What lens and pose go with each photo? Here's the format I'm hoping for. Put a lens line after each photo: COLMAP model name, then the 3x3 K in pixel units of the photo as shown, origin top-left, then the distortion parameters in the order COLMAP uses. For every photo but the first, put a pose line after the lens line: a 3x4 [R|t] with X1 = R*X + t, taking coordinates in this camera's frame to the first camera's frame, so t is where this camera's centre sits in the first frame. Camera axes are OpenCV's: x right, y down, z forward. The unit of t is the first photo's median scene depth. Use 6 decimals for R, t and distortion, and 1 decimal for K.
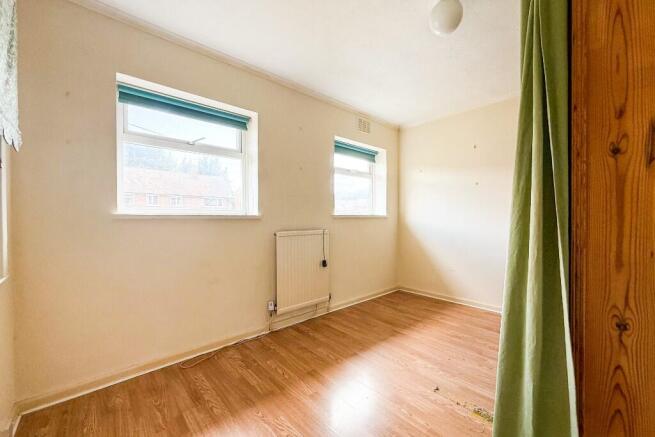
lens RADIAL K [[255.4, 0, 331.6], [0, 255.4, 218.6], [0, 0, 1]] dist [-0.001241, -0.000245]
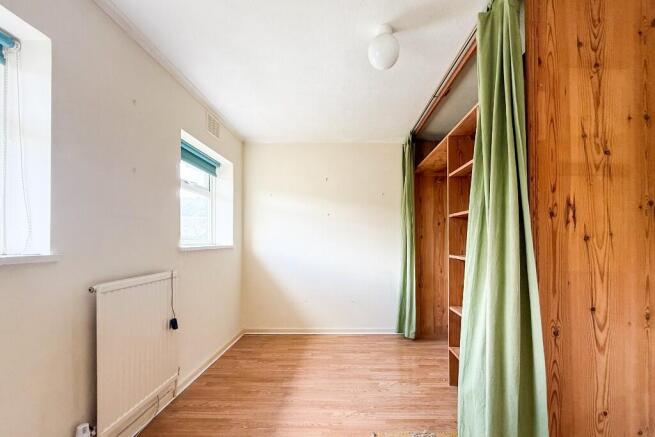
lens RADIAL K [[274.9, 0, 352.3], [0, 274.9, 240.2], [0, 0, 1]] dist [0.005275, 0.000568]
pose [[0.692997, 0.004506, 0.720926, -0.215235], [0.002694, 0.999957, -0.008839, -0.027158], [-0.720935, 0.008068, 0.692955, 0.189838]]
